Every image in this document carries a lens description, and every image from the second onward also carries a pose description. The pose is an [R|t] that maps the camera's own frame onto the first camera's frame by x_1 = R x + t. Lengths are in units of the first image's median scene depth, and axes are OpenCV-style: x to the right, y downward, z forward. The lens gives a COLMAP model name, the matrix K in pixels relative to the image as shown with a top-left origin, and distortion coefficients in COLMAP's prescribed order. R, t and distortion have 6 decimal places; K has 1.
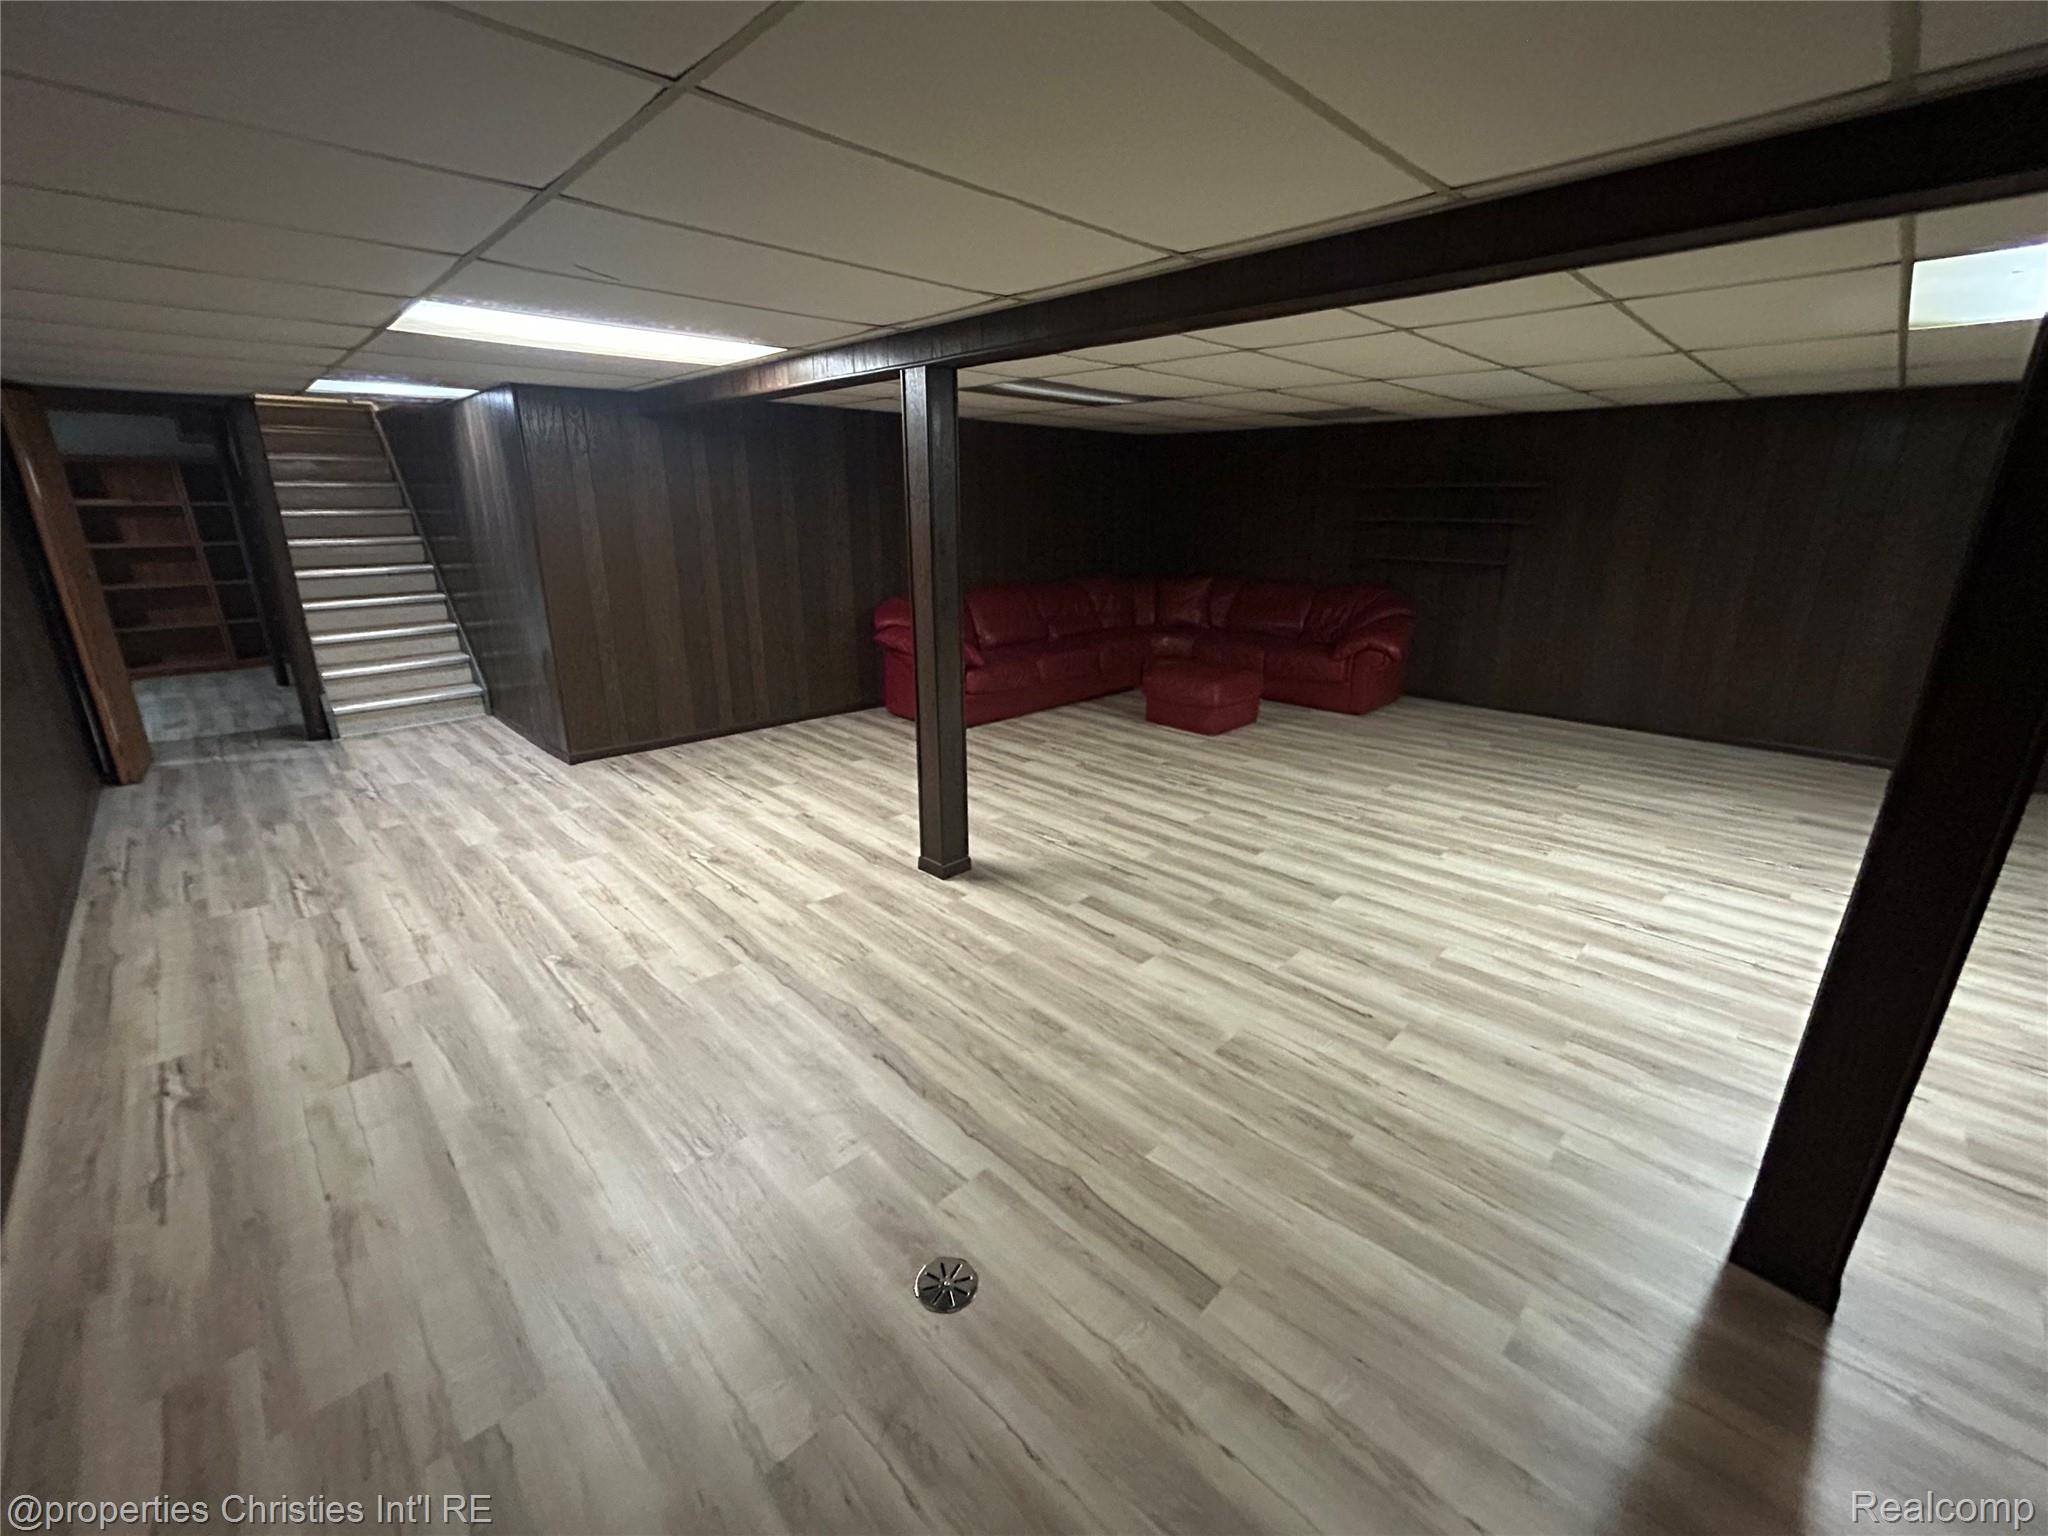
lens RADIAL K [[833.8, 0, 1023.2], [0, 833.8, 762.5], [0, 0, 1]] dist [0.003623, 0.000722]
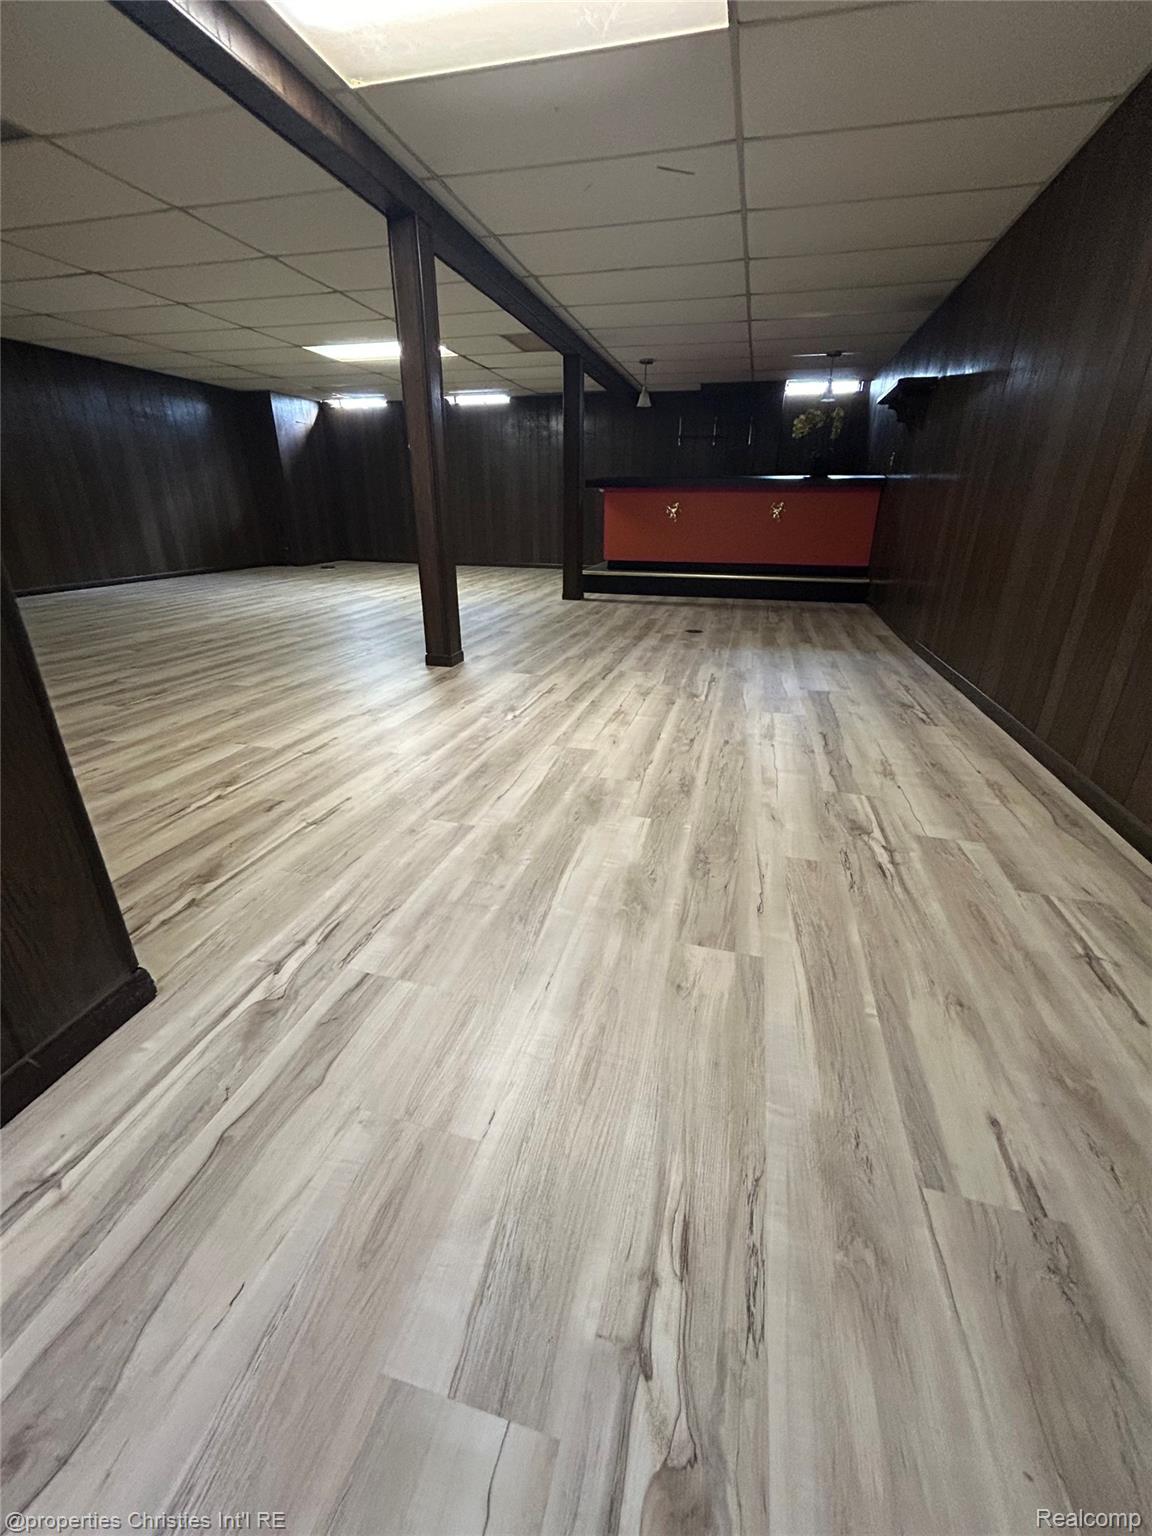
lens RADIAL K [[625.3, 0, 579.3], [0, 625.3, 767.8], [0, 0, 1]] dist [0.003623, 0.000722]
pose [[-0.512404, -0.336884, 0.789906, -1.074206], [0.250460, 0.821218, 0.512709, -0.194028], [-0.821409, 0.460554, -0.336419, 1.284715]]
